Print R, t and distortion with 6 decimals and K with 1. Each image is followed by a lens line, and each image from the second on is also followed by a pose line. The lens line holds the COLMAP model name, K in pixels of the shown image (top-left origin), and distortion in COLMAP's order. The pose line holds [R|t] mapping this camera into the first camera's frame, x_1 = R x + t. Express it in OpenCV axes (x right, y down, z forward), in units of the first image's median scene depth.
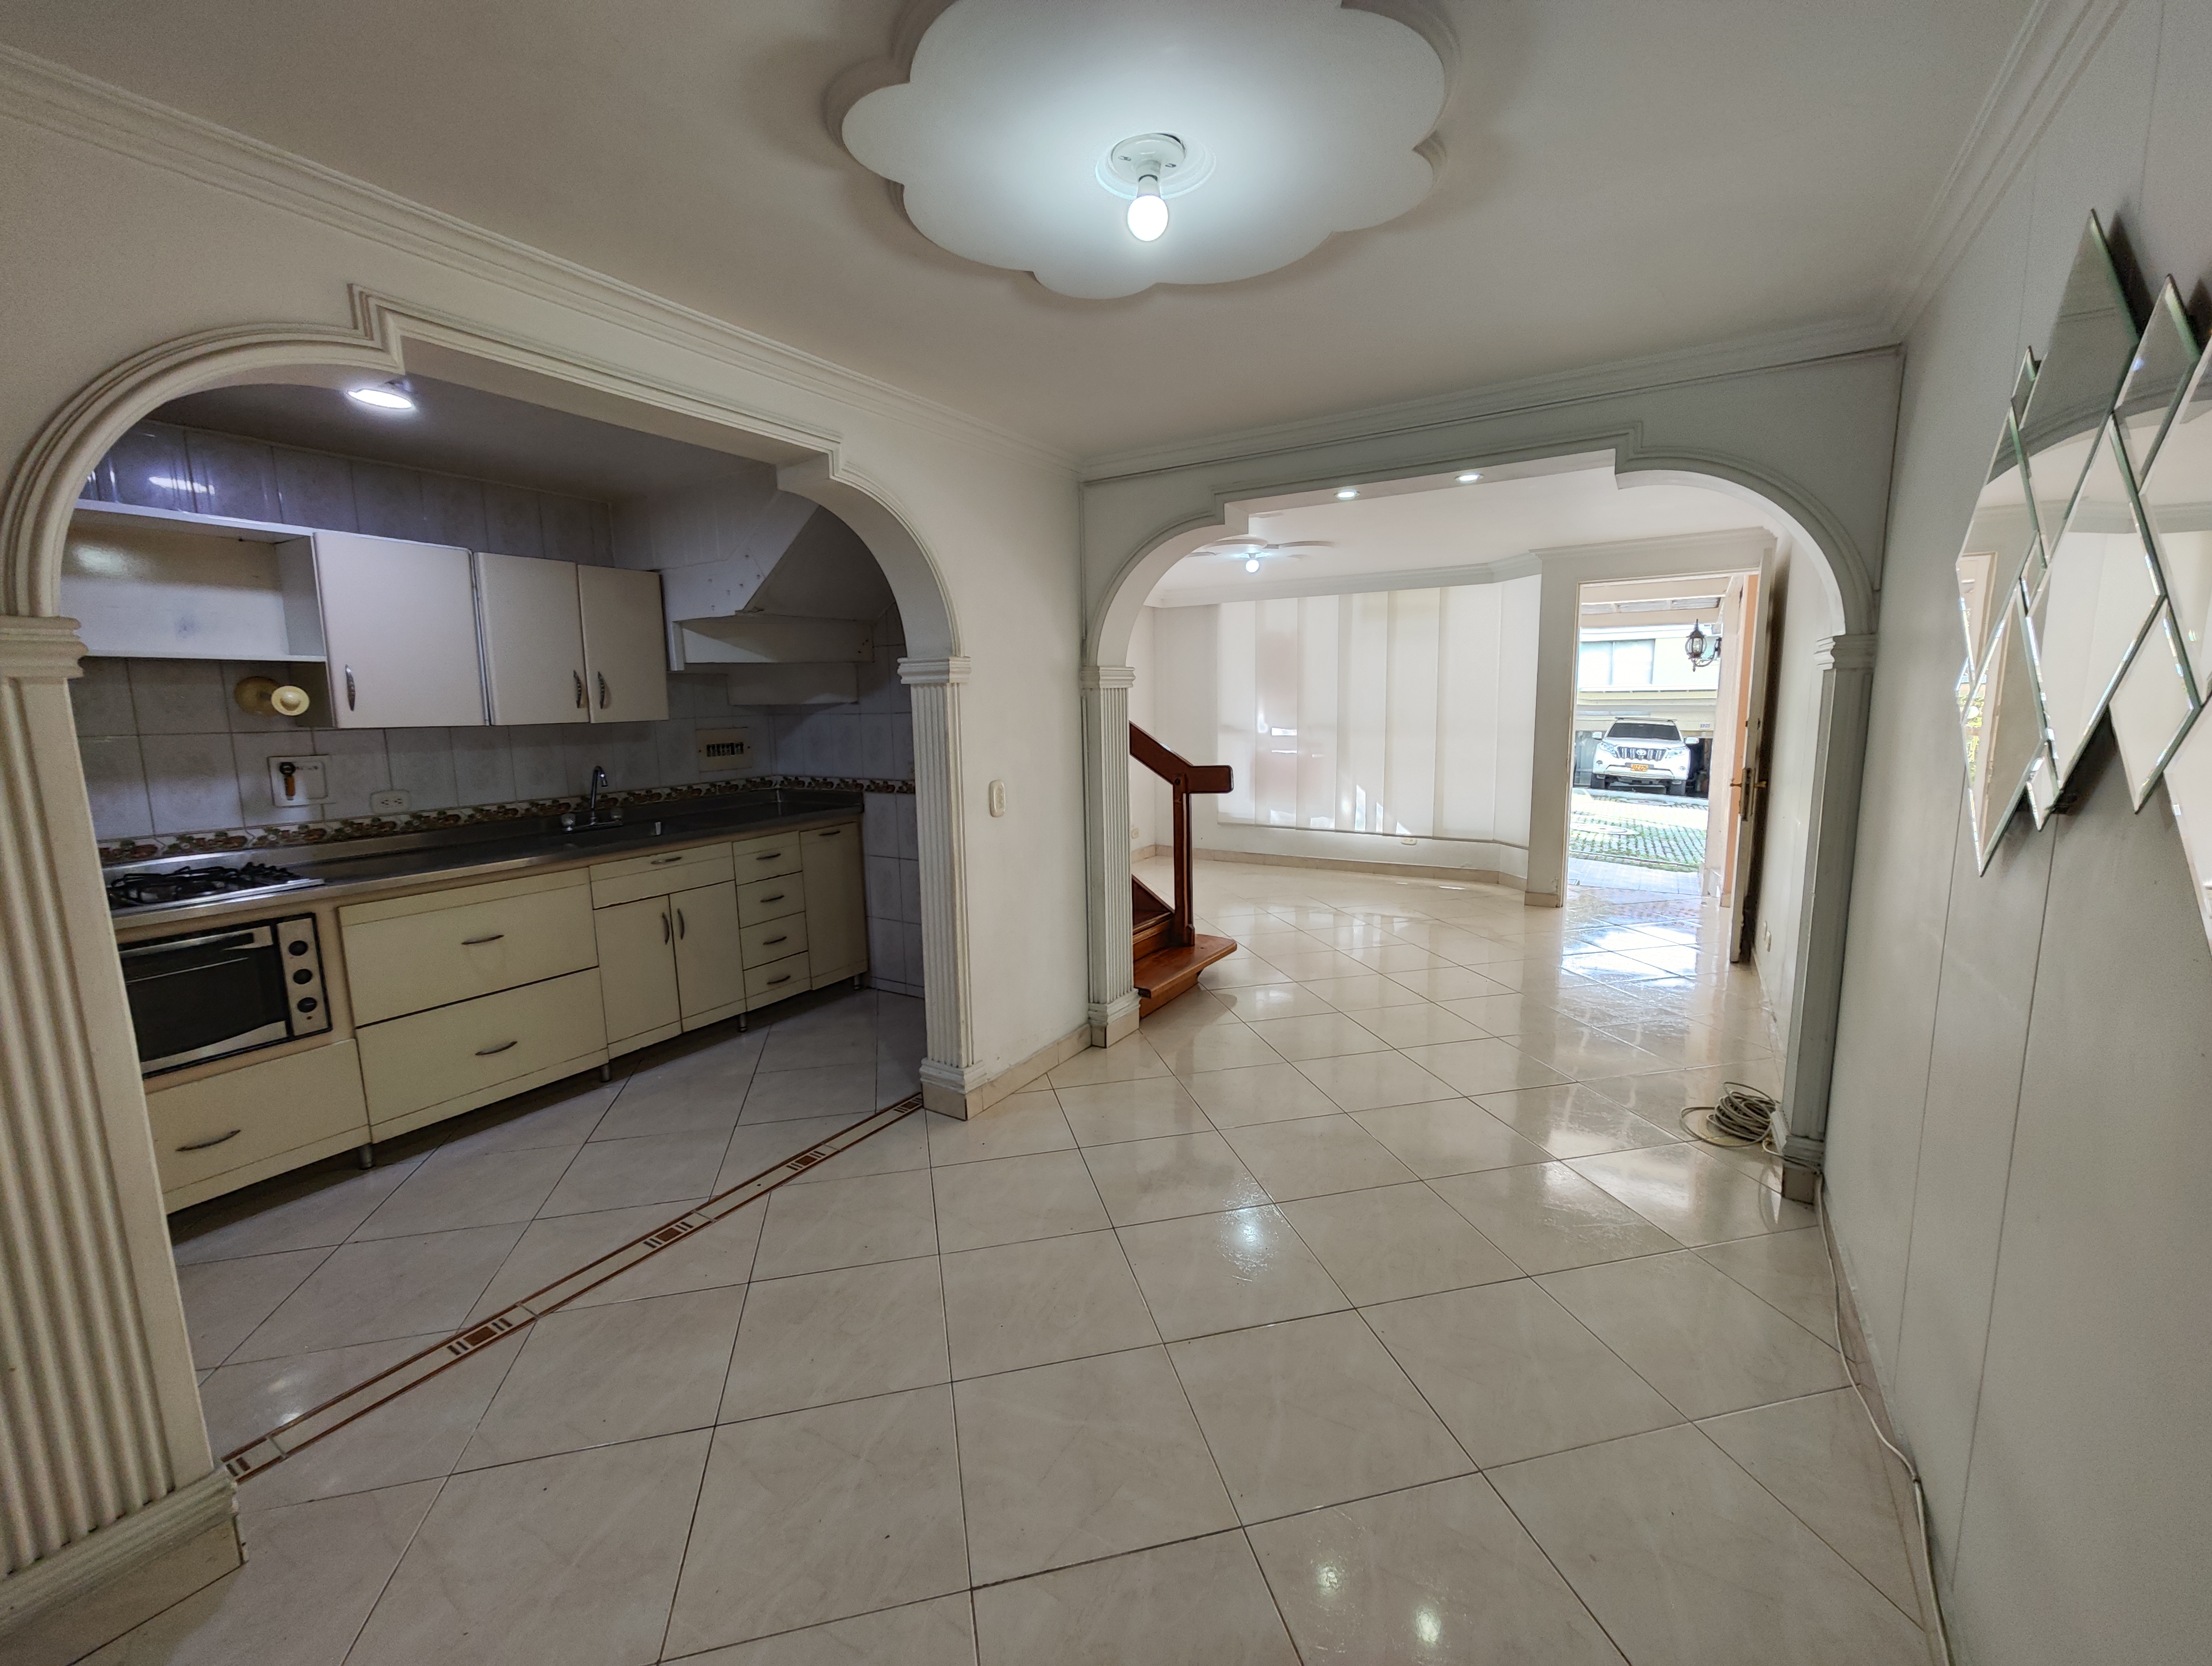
lens RADIAL K [[920.1, 0, 1095.4], [0, 920.1, 837.8], [0, 0, 1]] dist [-0.003014, 0.001862]
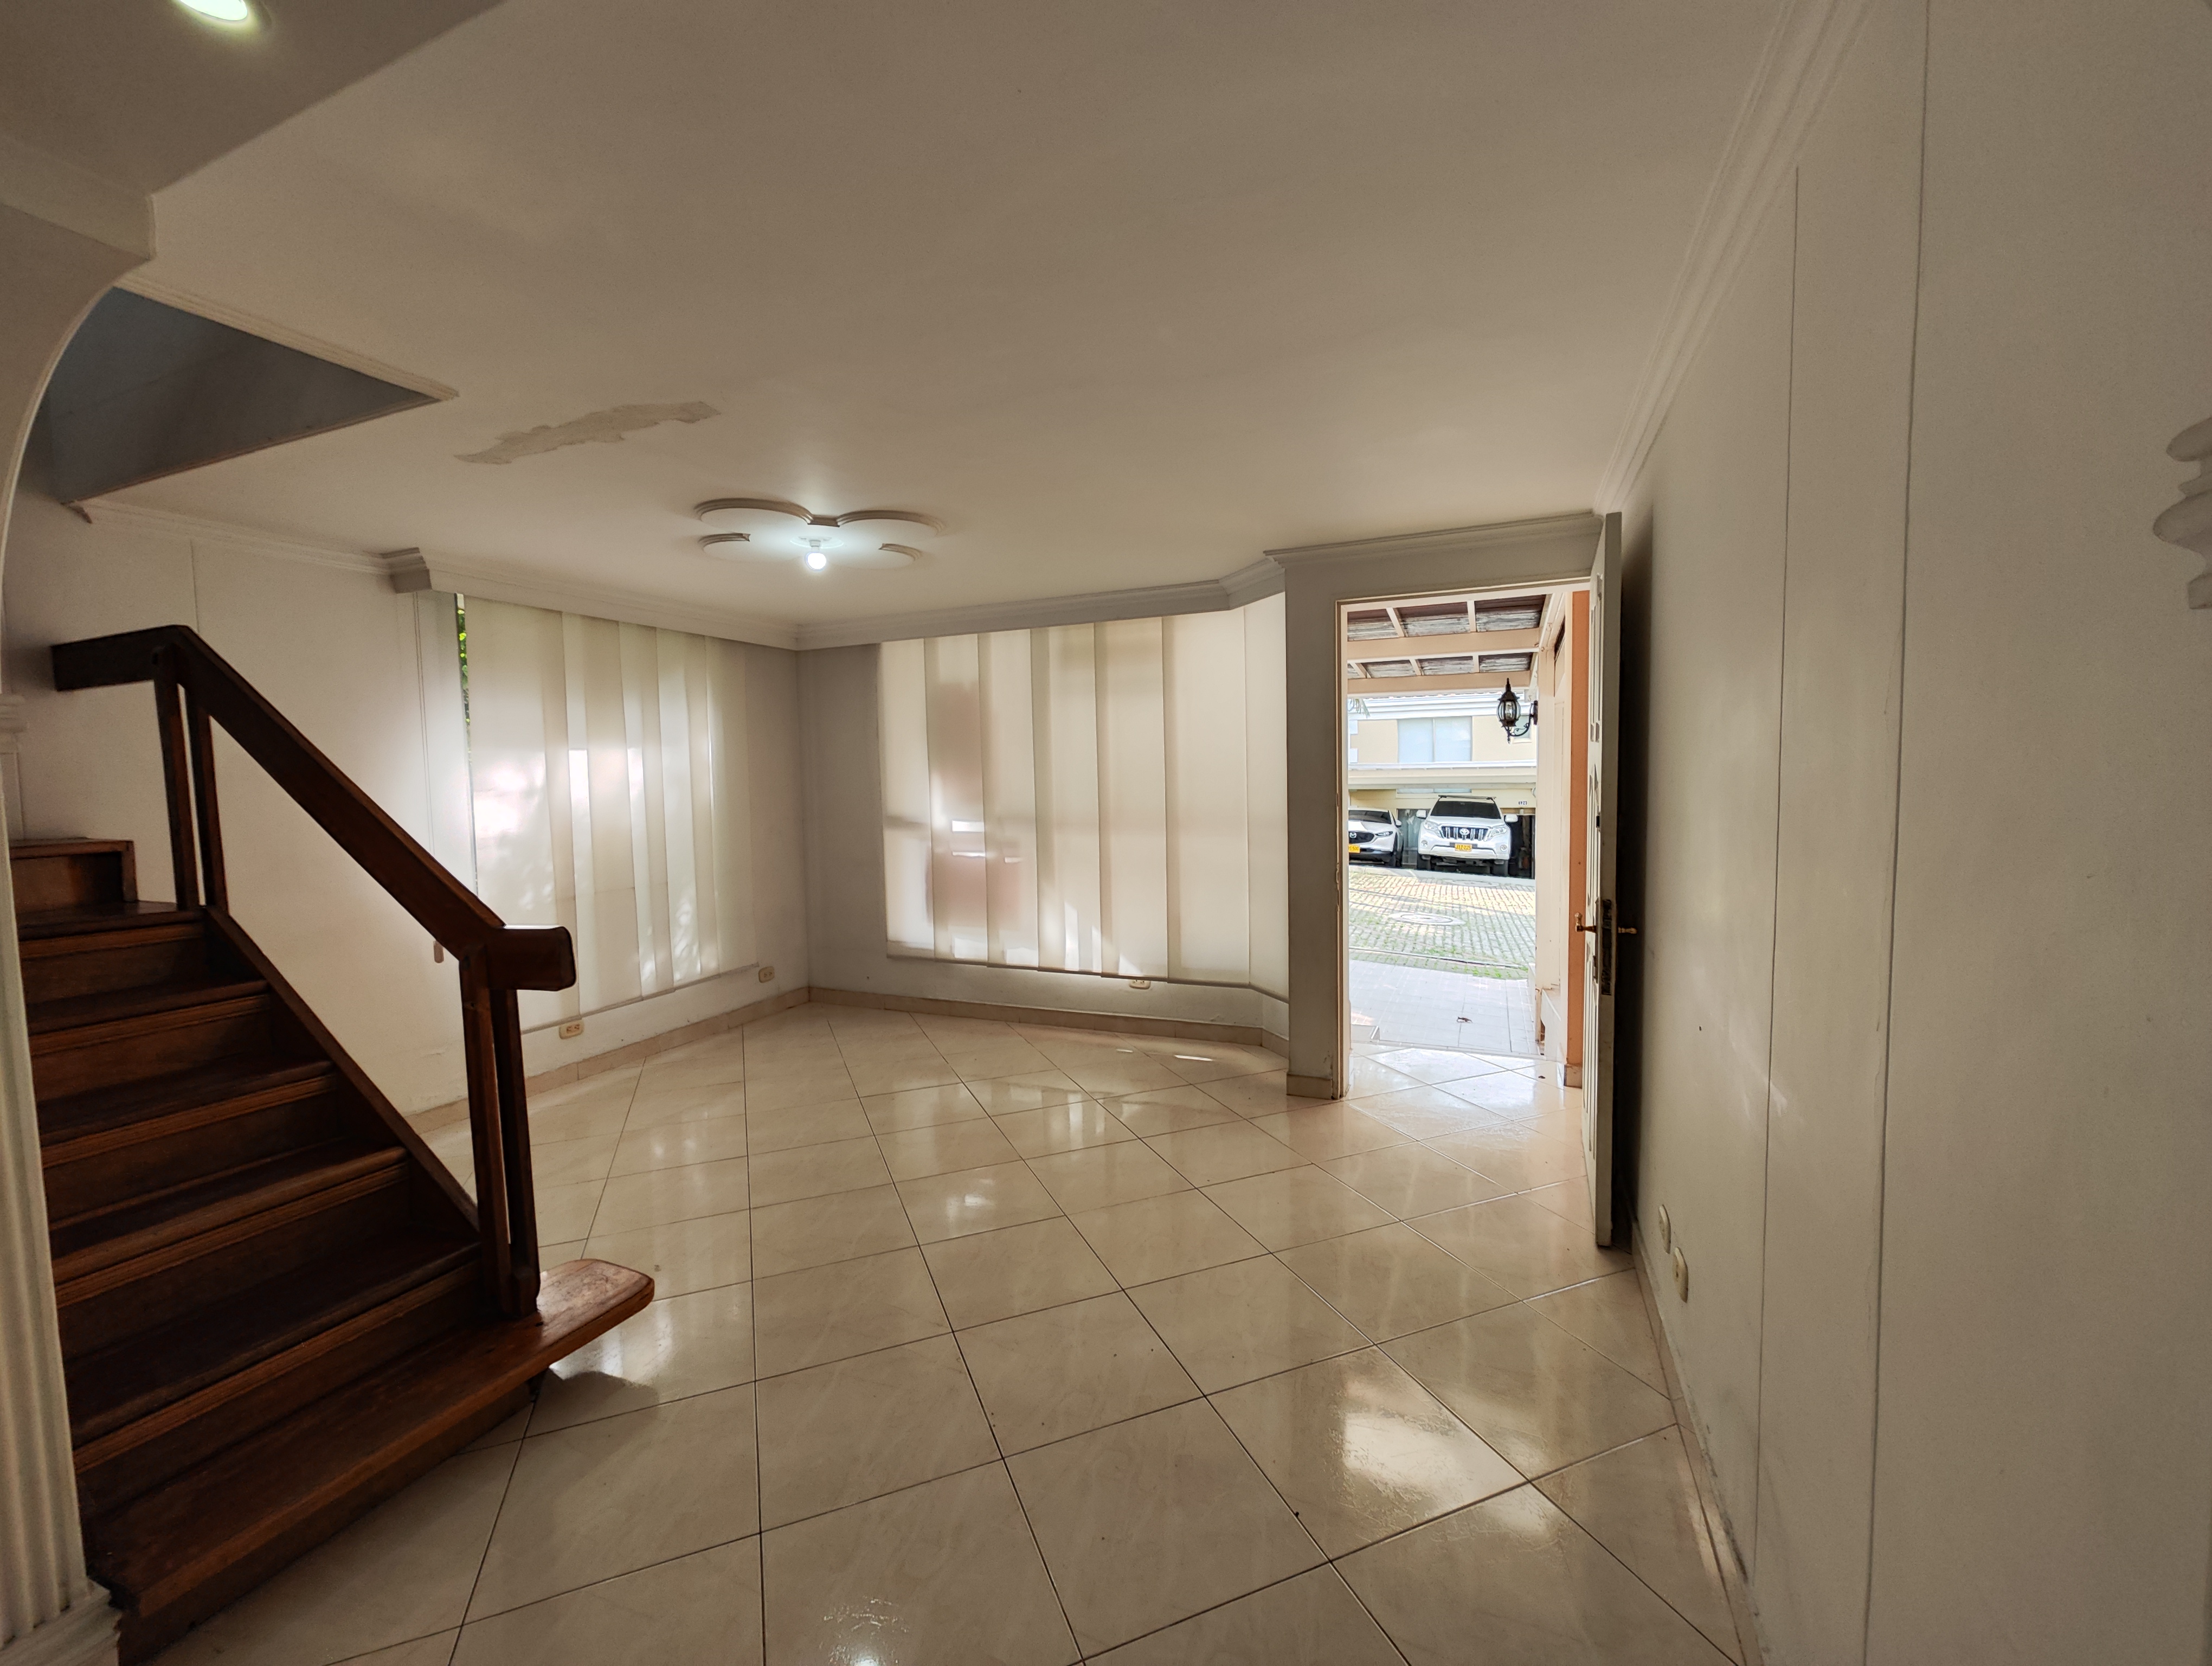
lens RADIAL K [[920.1, 0, 1095.4], [0, 920.1, 835.4], [0, 0, 1]] dist [-0.003014, 0.001862]
pose [[0.989123, -0.010690, 0.146705, 0.334134], [0.023302, 0.996149, -0.084523, -0.078701], [-0.145236, 0.087022, 0.985563, 0.509166]]
